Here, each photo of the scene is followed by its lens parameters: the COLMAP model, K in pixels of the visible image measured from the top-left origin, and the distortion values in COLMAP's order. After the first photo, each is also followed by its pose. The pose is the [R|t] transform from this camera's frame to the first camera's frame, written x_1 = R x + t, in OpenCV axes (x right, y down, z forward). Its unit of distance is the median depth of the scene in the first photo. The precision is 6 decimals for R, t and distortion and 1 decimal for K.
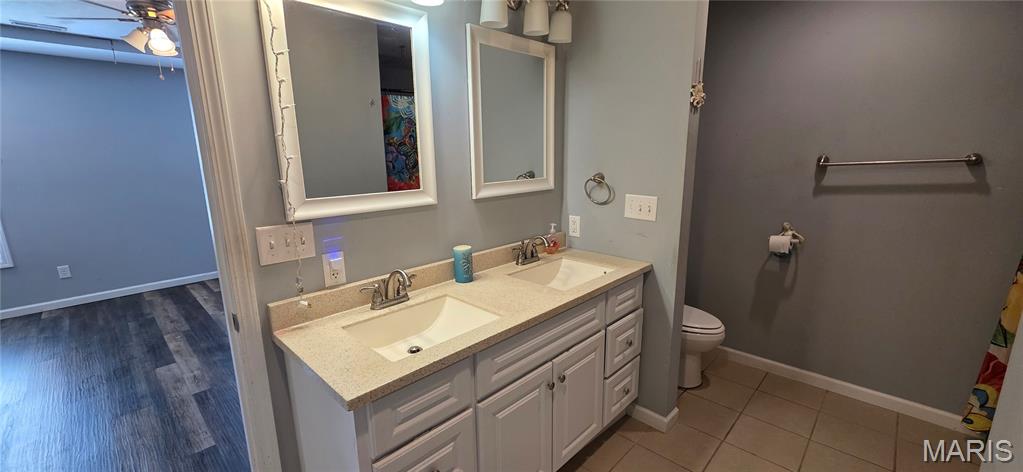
lens RADIAL K [[410.1, 0, 507.4], [0, 410.1, 237.5], [0, 0, 1]] dist [0.002903, 0.000337]
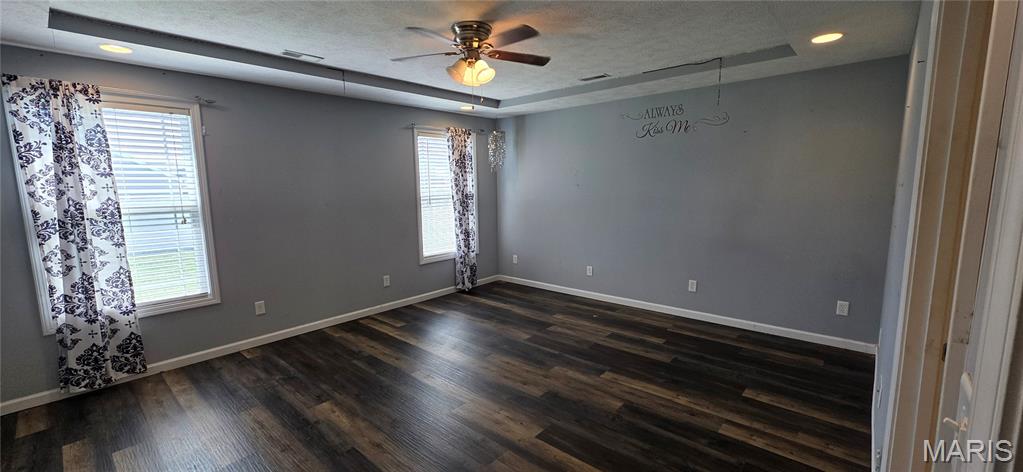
lens RADIAL K [[410.1, 0, 509.0], [0, 410.1, 236.0], [0, 0, 1]] dist [0.002903, 0.000337]
pose [[0.999153, -0.009289, 0.040085, -0.546271], [0.012385, 0.996901, -0.077689, -0.000439], [-0.039239, 0.078120, 0.996171, 0.026840]]
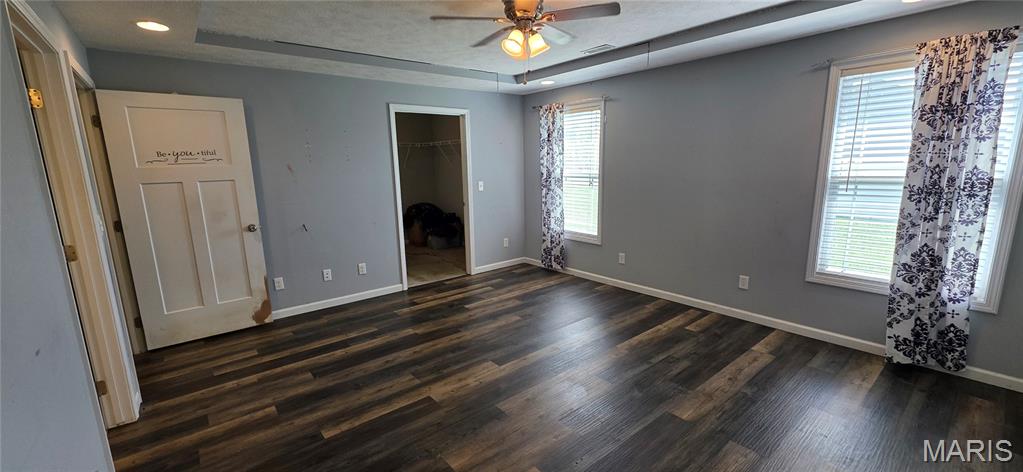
lens RADIAL K [[410.1, 0, 507.0], [0, 410.1, 238.0], [0, 0, 1]] dist [0.002903, 0.000337]
pose [[-0.111922, 0.194683, -0.974460, 0.092521], [-0.182763, 0.959860, 0.212757, -0.163415], [0.976766, 0.201907, -0.071849, 0.755589]]
